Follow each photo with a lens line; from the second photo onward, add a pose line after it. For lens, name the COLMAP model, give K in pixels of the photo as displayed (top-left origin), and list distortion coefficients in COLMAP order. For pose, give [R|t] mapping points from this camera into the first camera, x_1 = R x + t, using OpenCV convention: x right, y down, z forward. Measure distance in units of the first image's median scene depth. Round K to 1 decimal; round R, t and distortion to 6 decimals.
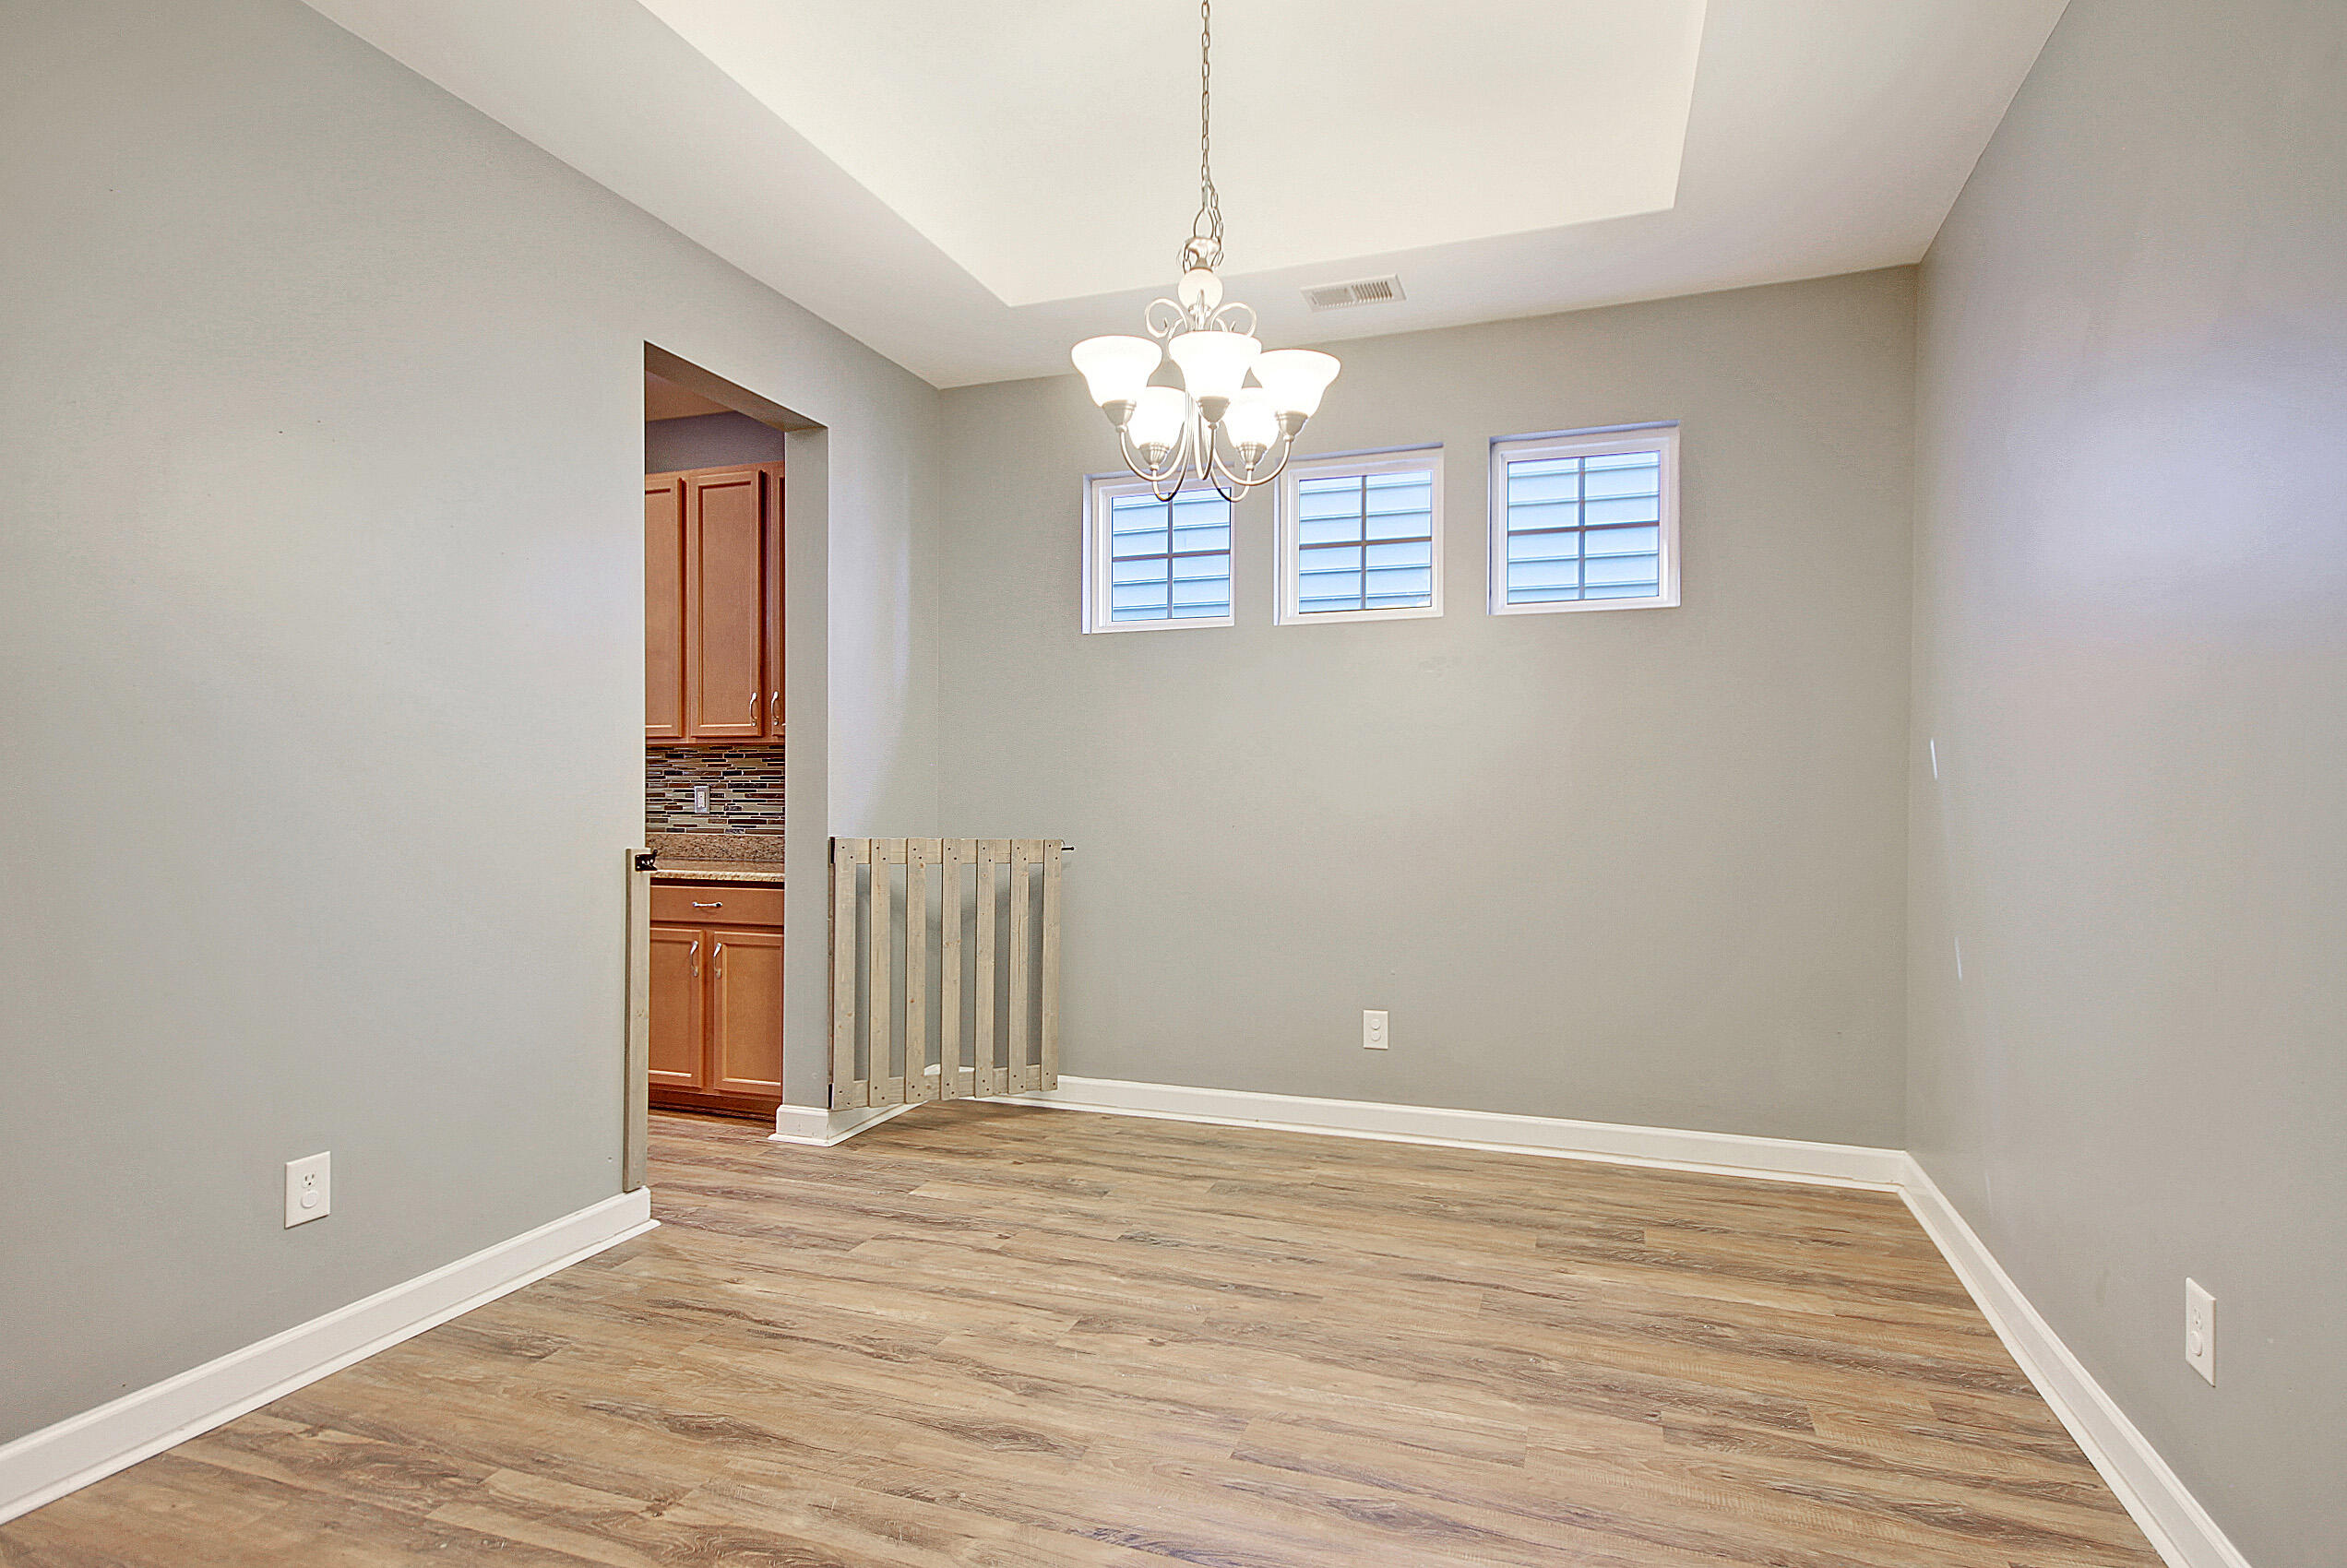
lens RADIAL K [[1205.6, 0, 1171.8], [0, 1205.6, 782.6], [0, 0, 1]] dist [-0.003138, -0.000086]
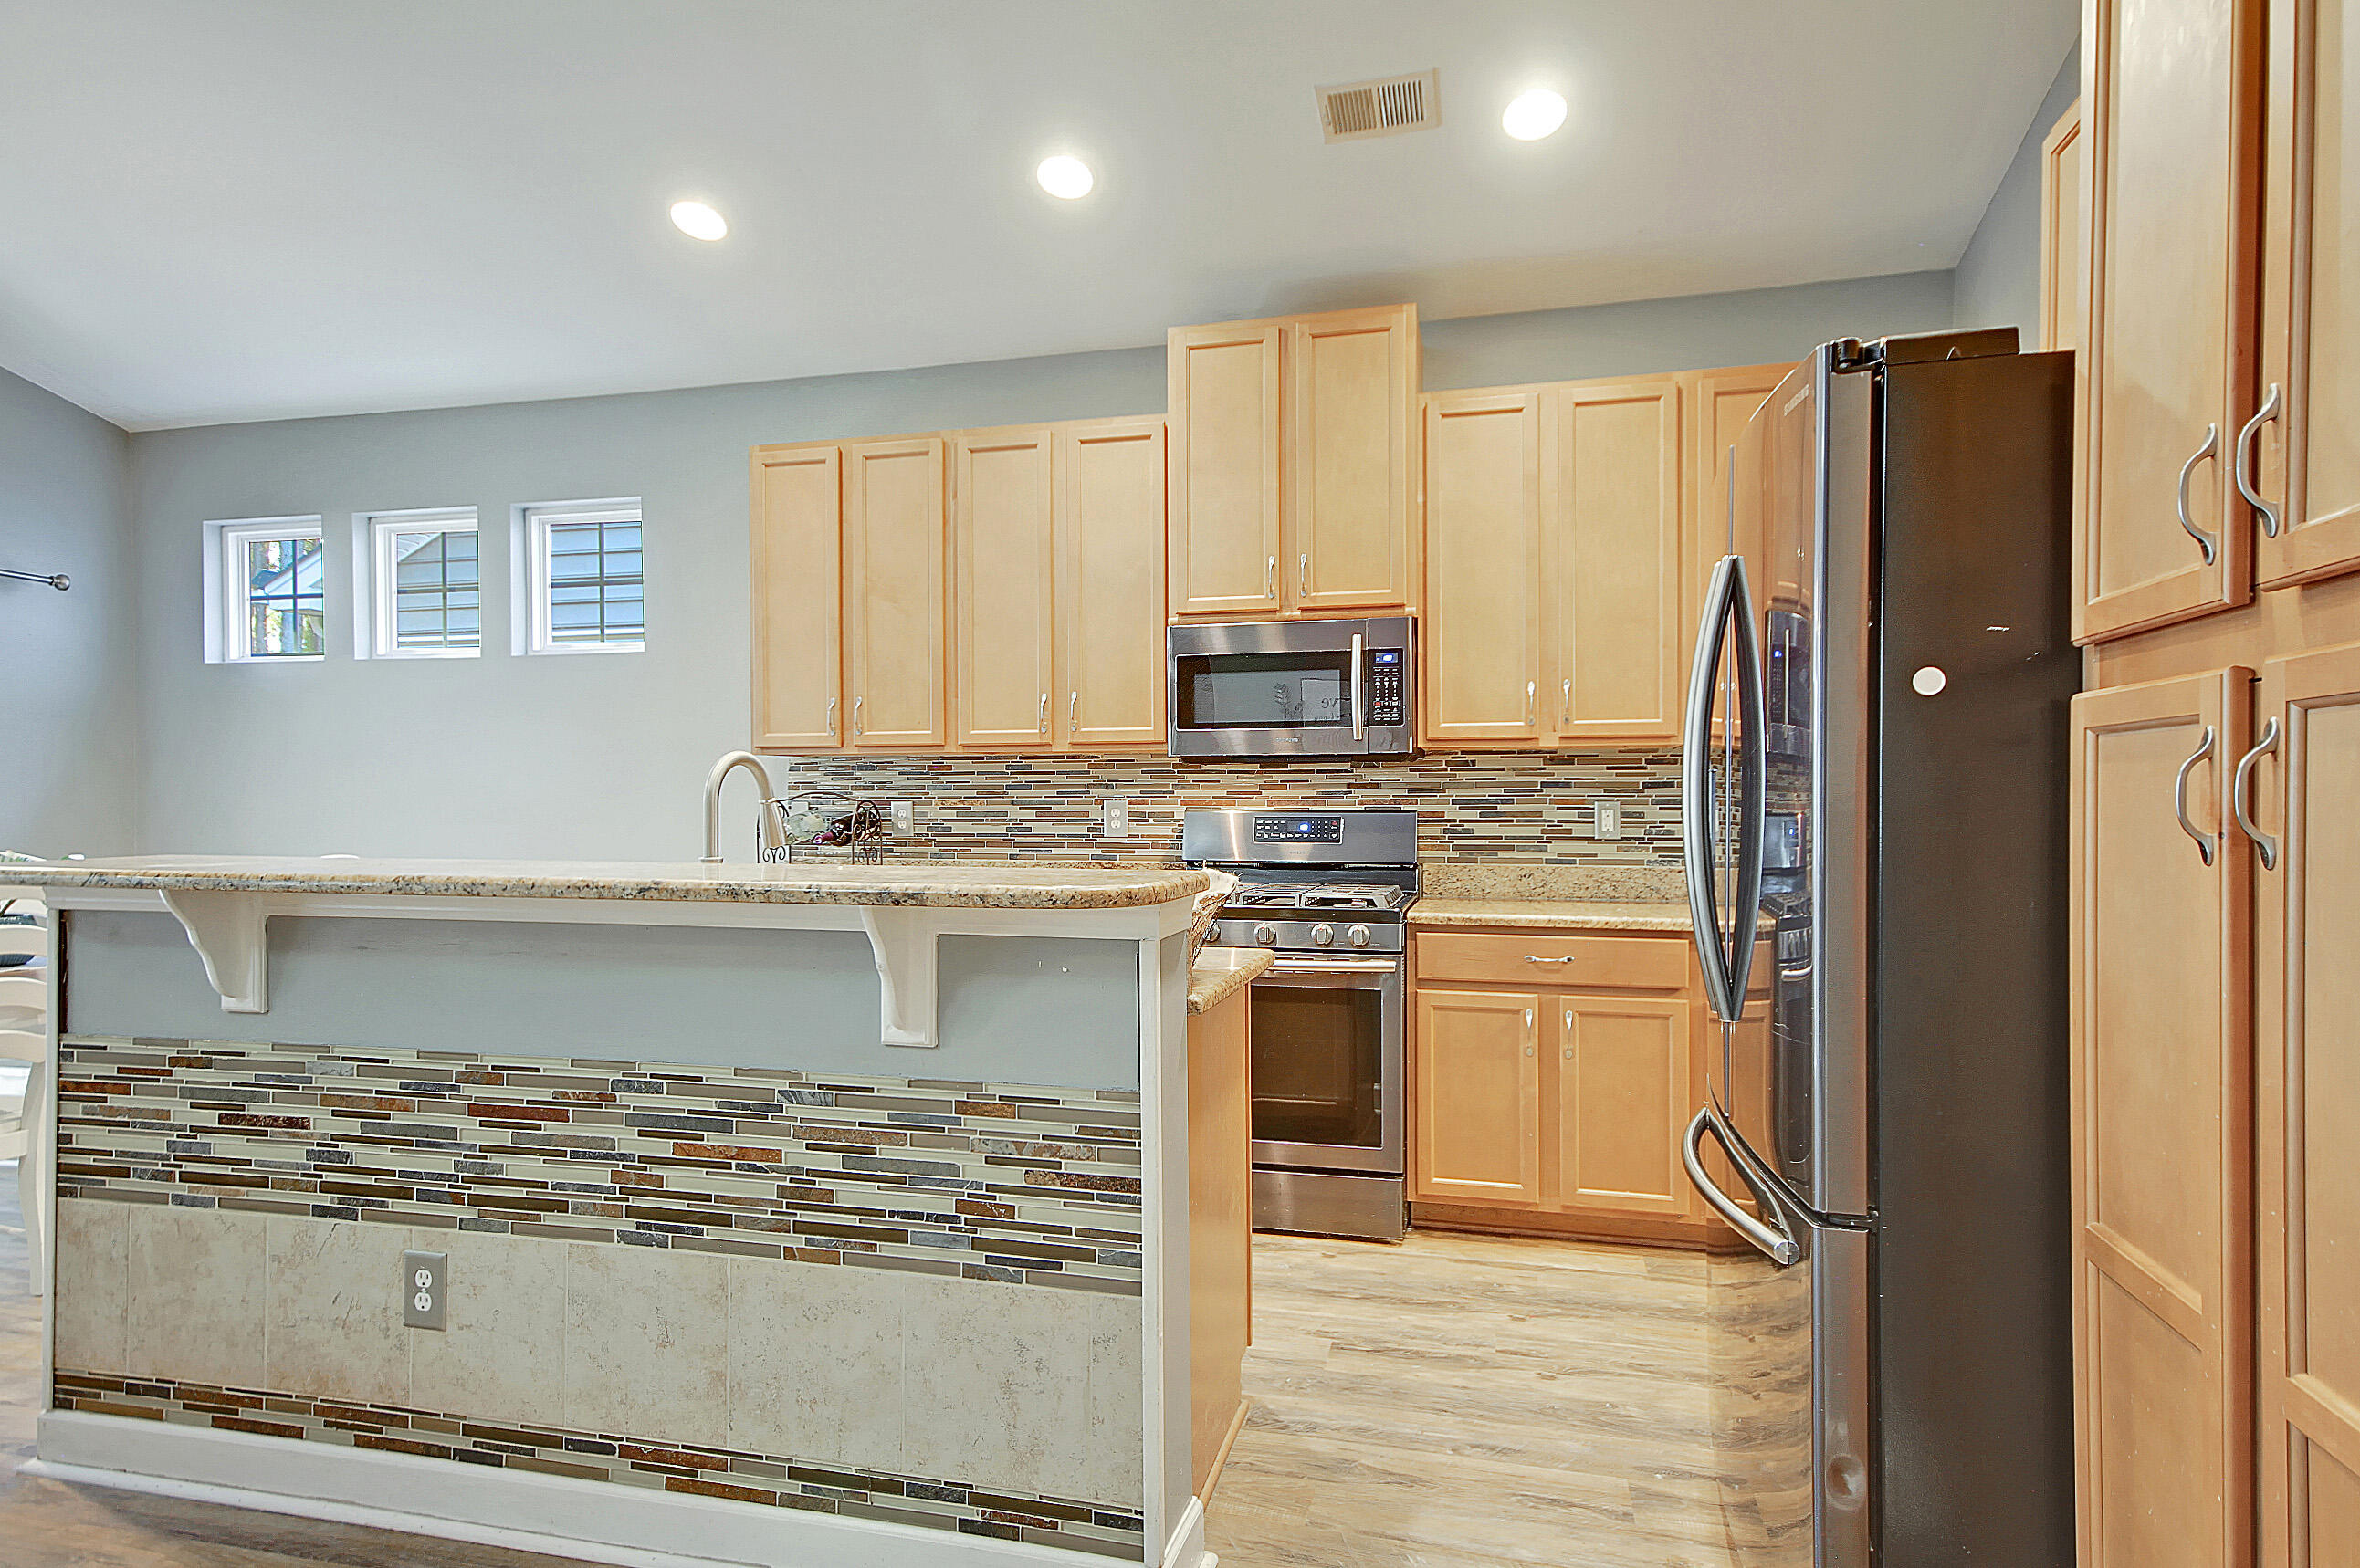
lens RADIAL K [[1212.3, 0, 1176.3], [0, 1212.3, 793.5], [0, 0, 1]] dist [-0.003138, -0.000086]
pose [[0.991279, -0.004841, 0.131692, -0.745350], [0.005208, 0.999983, -0.002443, -0.002122], [-0.131678, 0.003107, 0.991288, 0.290679]]
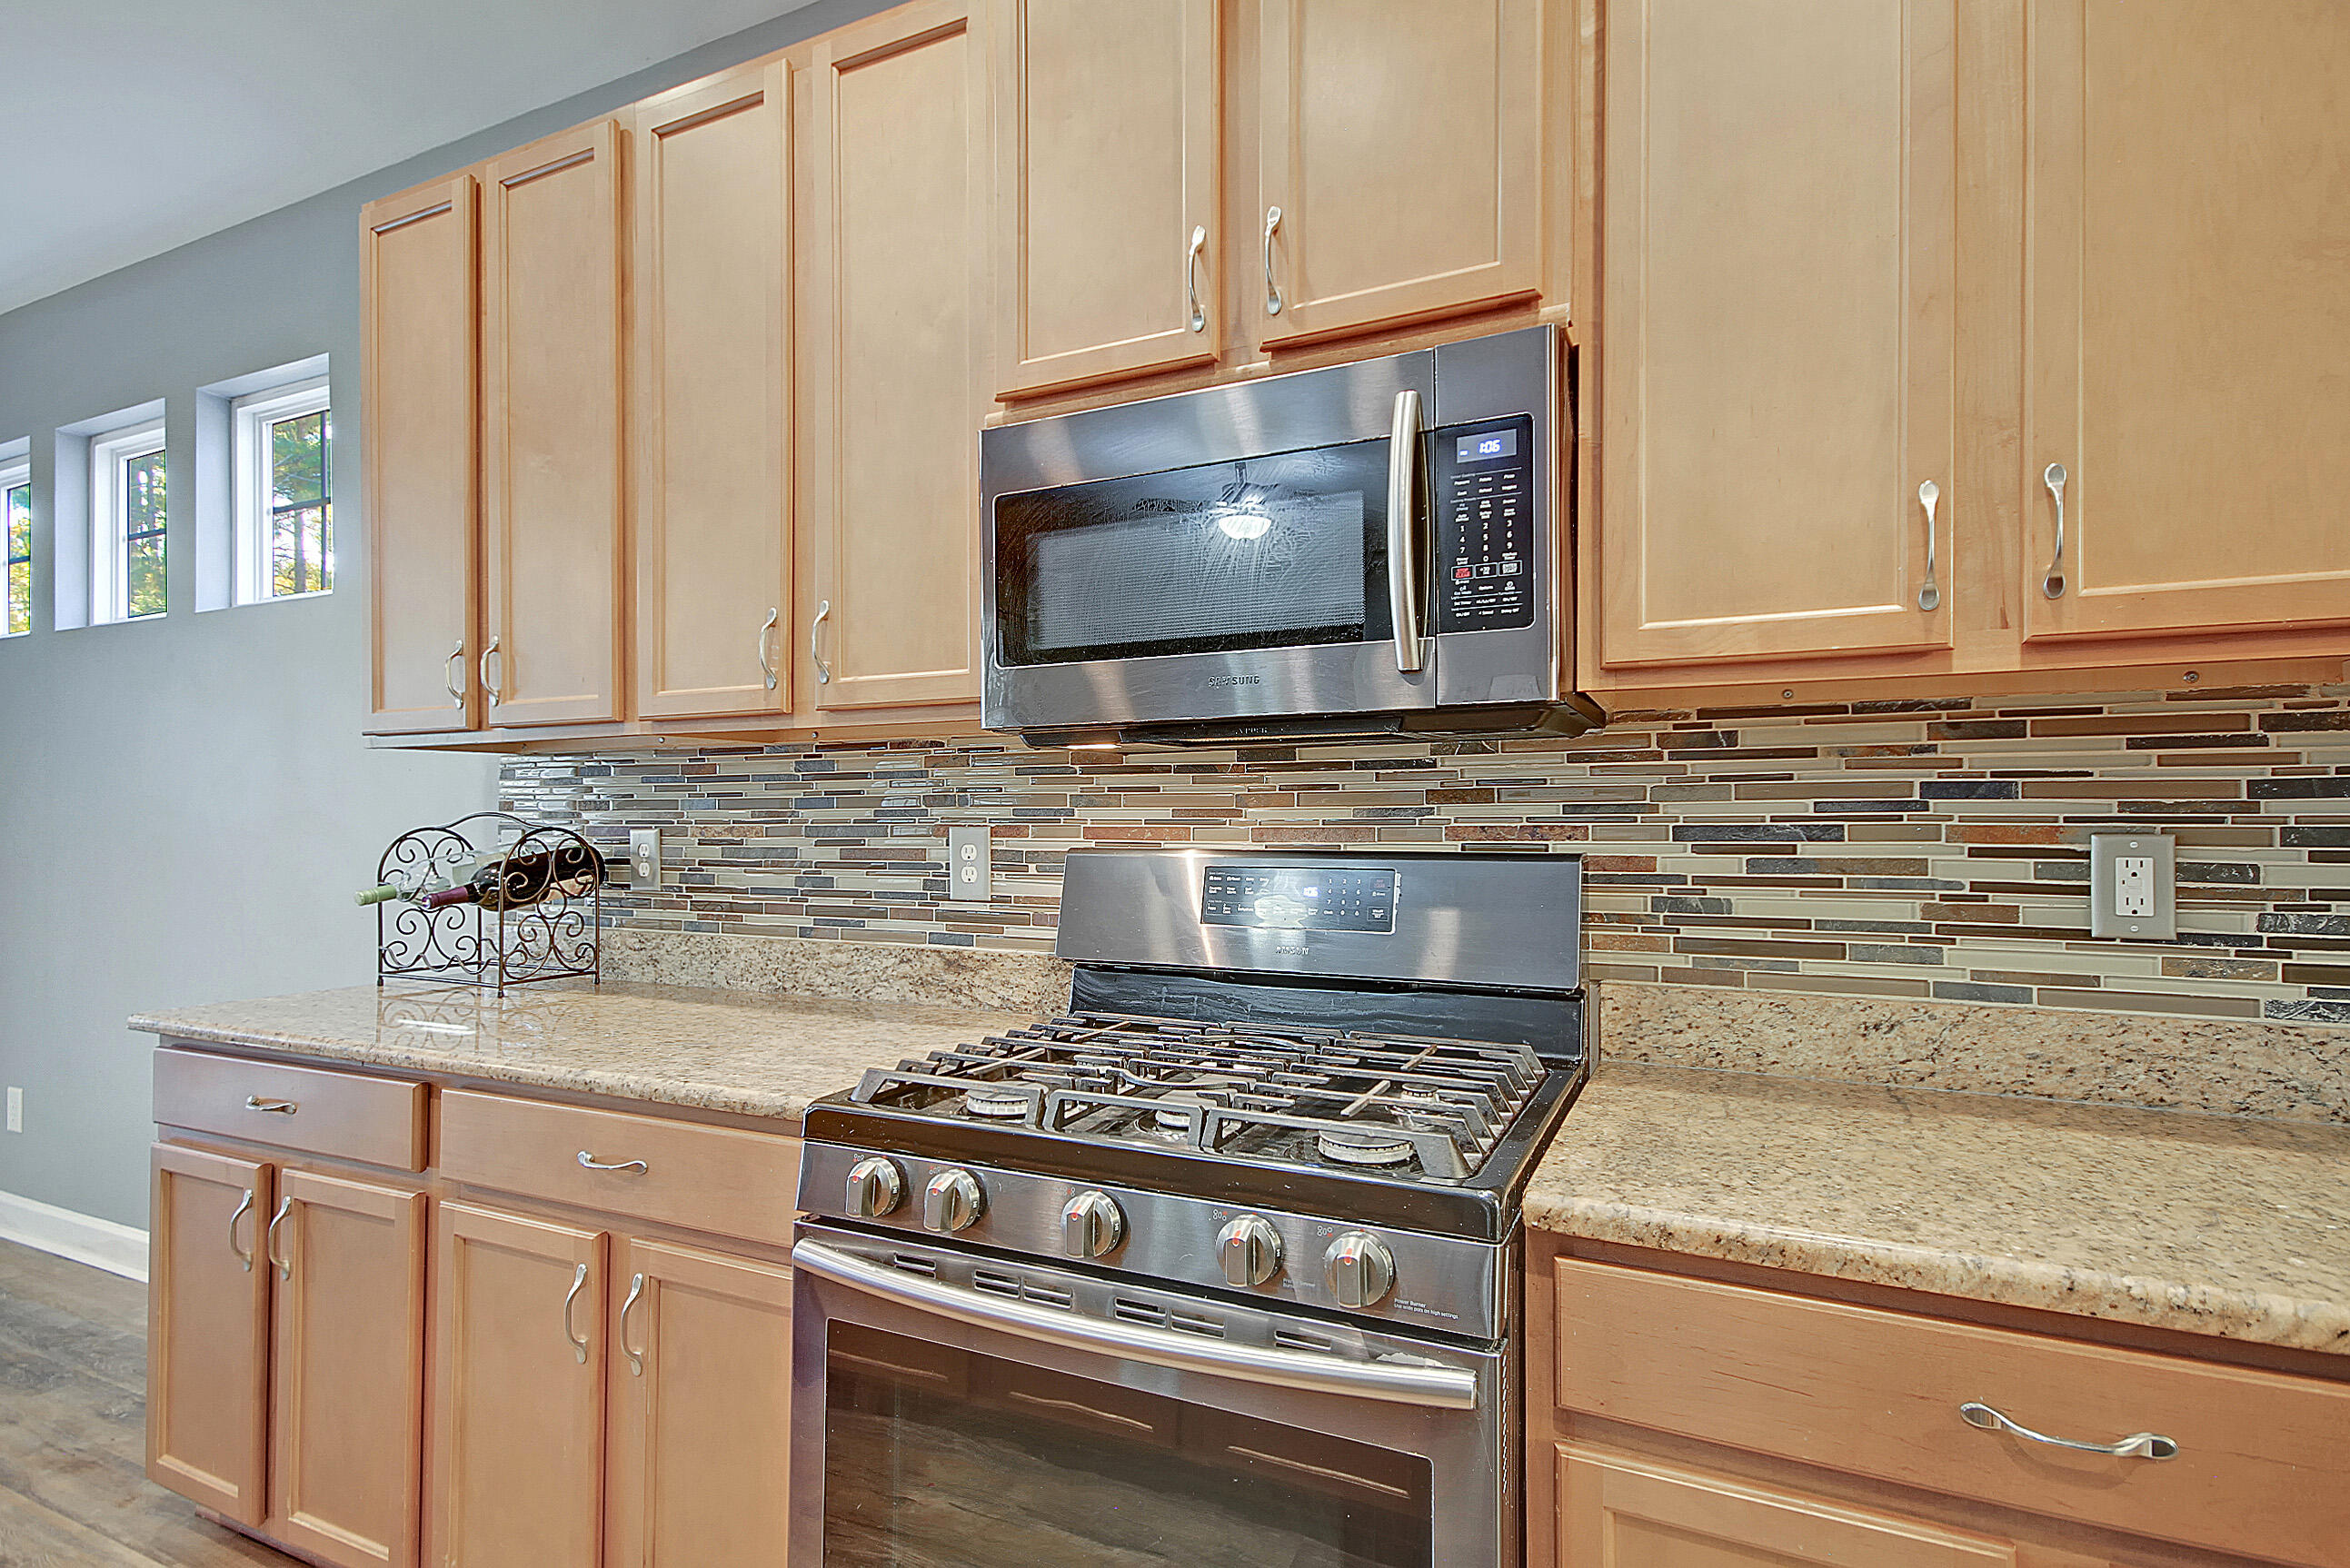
lens RADIAL K [[1099.6, 0, 1182.6], [0, 1099.6, 816.2], [0, 0, 1]] dist [0.010732, -0.000196]
pose [[0.998066, -0.004545, -0.061996, -0.582349], [0.004204, 0.999975, -0.005625, -0.001299], [0.062021, 0.005354, 0.998061, 0.731275]]
